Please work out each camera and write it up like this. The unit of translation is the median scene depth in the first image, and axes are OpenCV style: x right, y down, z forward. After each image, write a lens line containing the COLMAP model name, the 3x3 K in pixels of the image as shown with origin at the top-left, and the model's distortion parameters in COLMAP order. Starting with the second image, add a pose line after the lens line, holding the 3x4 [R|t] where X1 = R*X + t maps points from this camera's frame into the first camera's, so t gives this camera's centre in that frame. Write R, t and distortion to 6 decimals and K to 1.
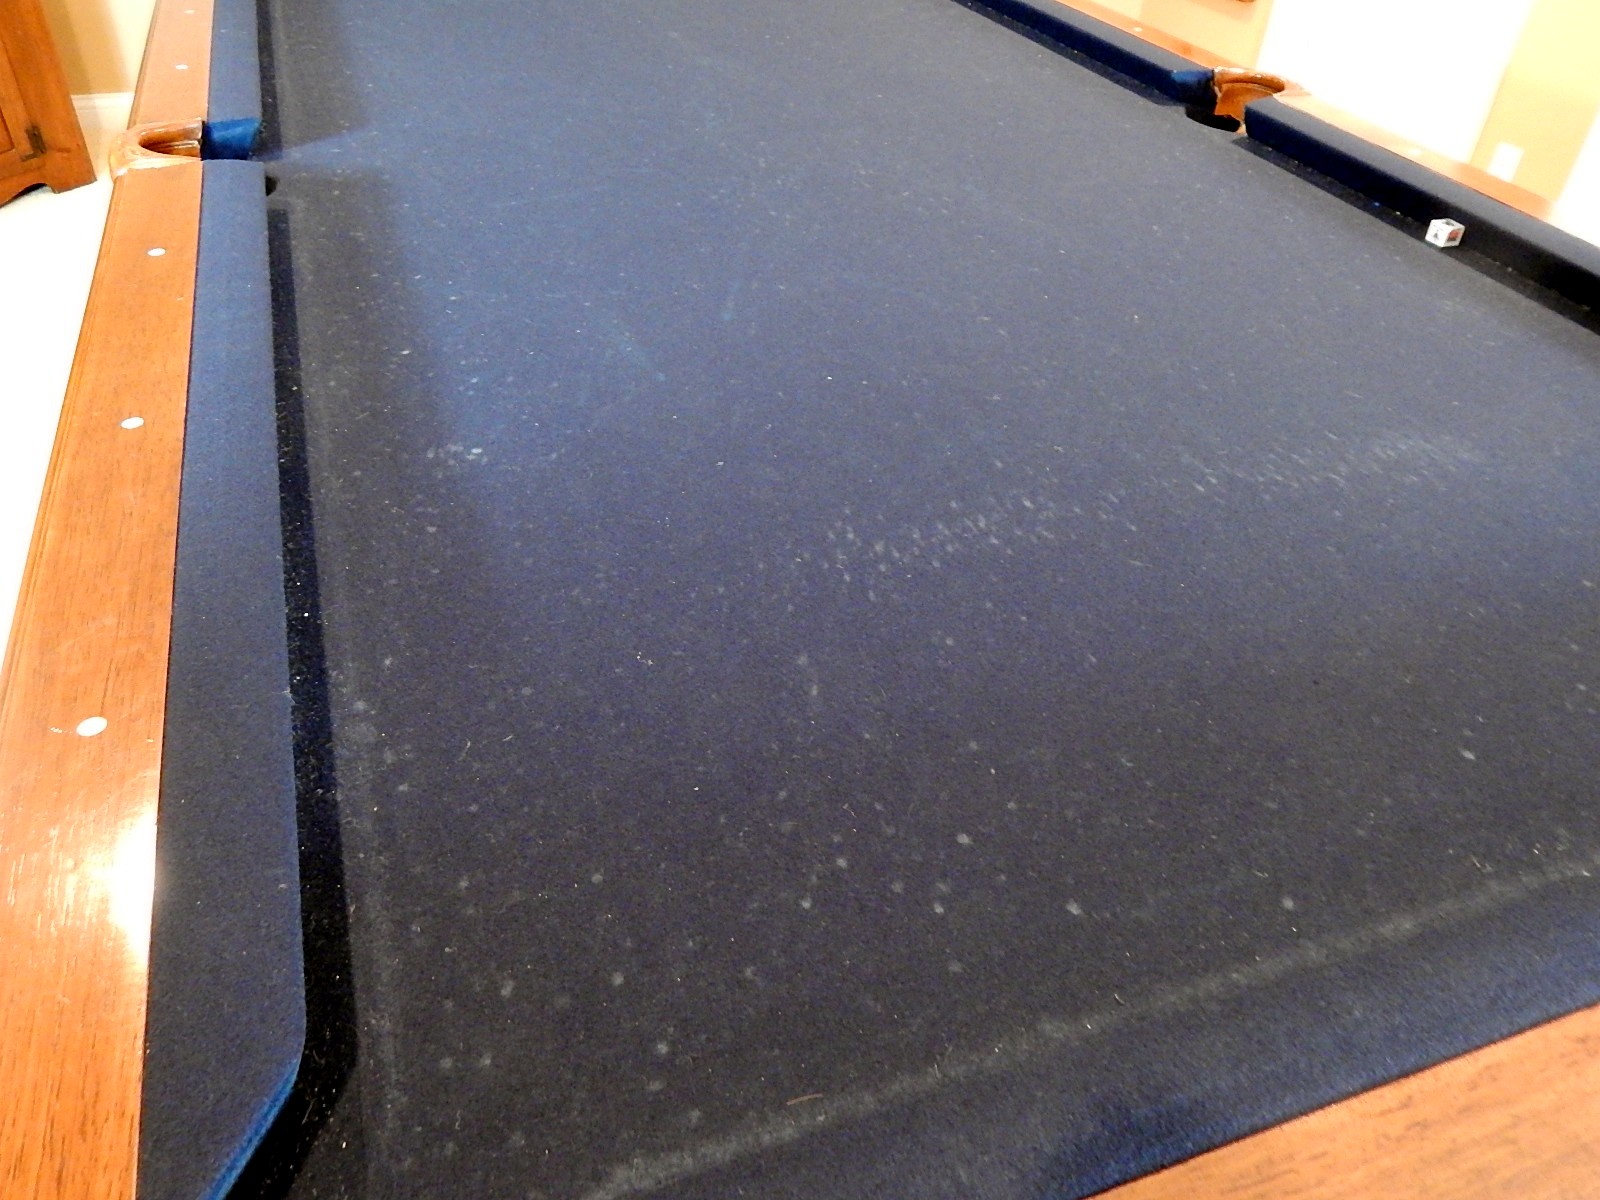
lens RADIAL K [[1186.1, 0, 800.8], [0, 1186.1, 605.2], [0, 0, 1]] dist [0.013976, -0.016923]
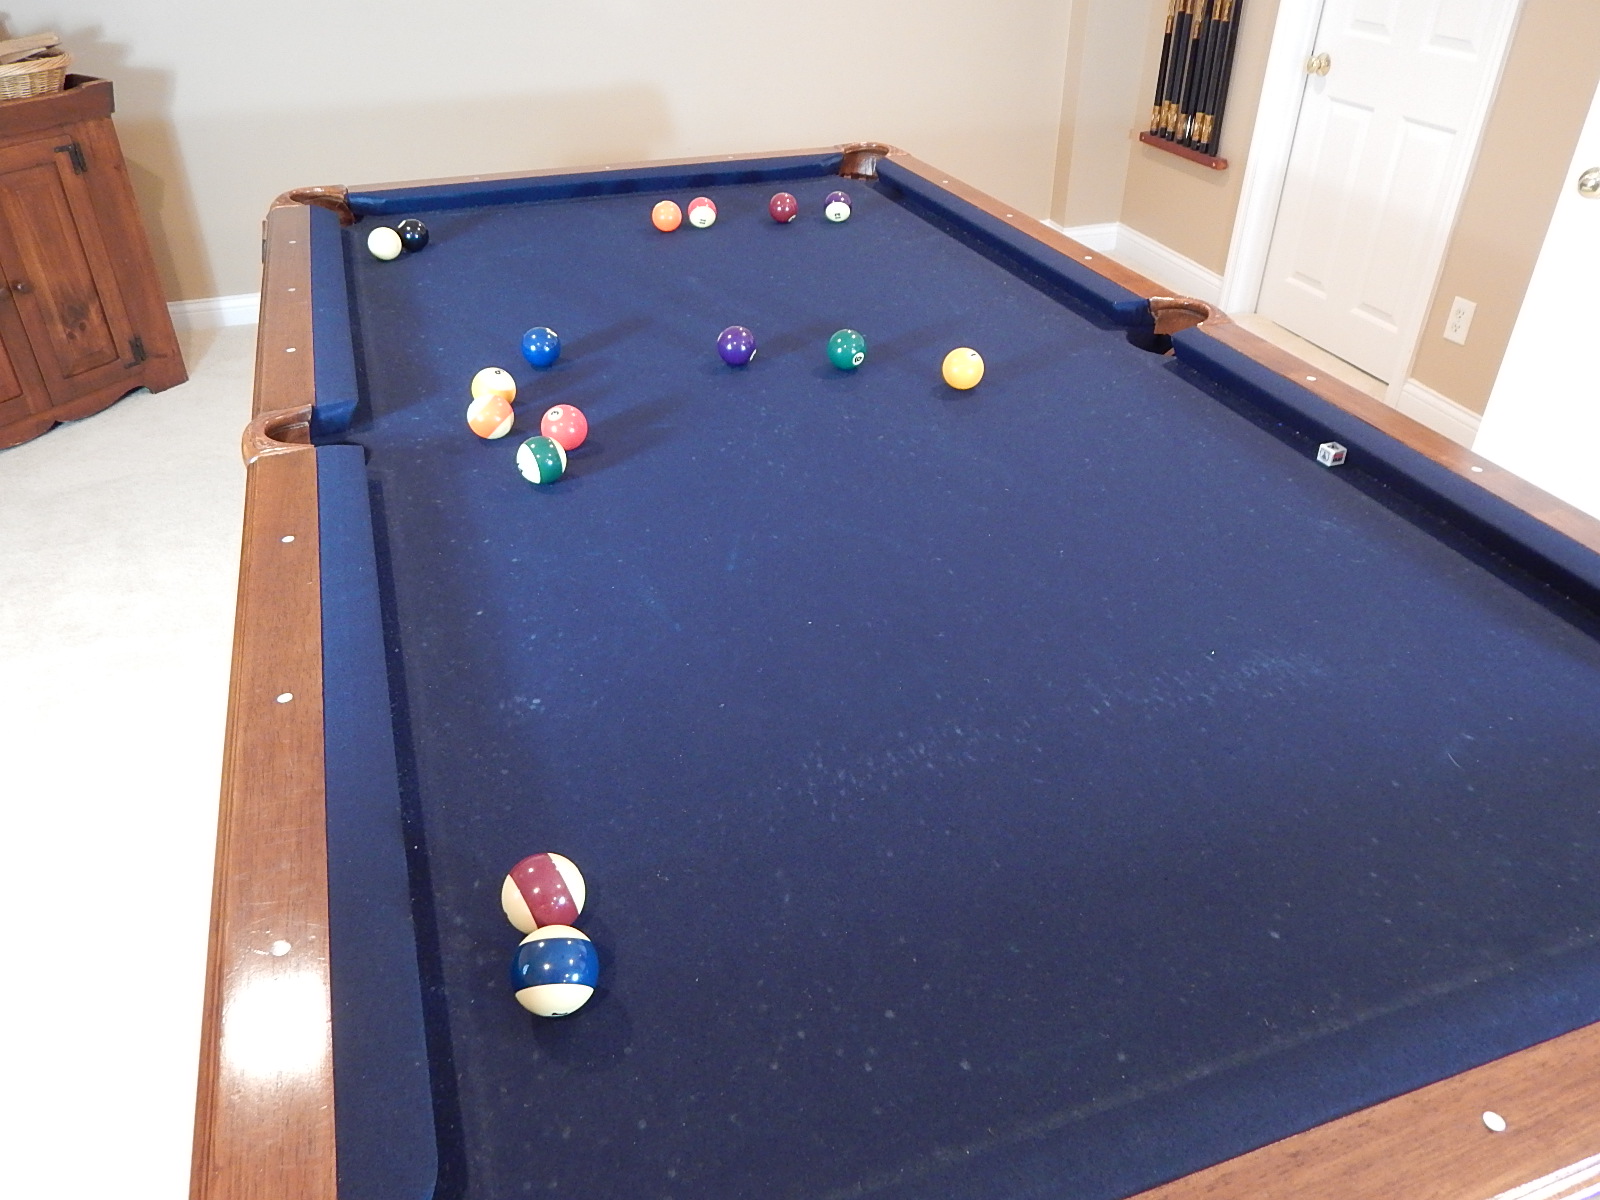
lens RADIAL K [[1164.1, 0, 800.0], [0, 1164.1, 597.2], [0, 0, 1]] dist [0.004513, -0.015509]
pose [[0.999018, -0.032964, -0.029600, 0.067375], [0.029603, 0.993754, -0.107592, -0.110726], [0.032962, 0.106610, 0.993754, -0.316251]]
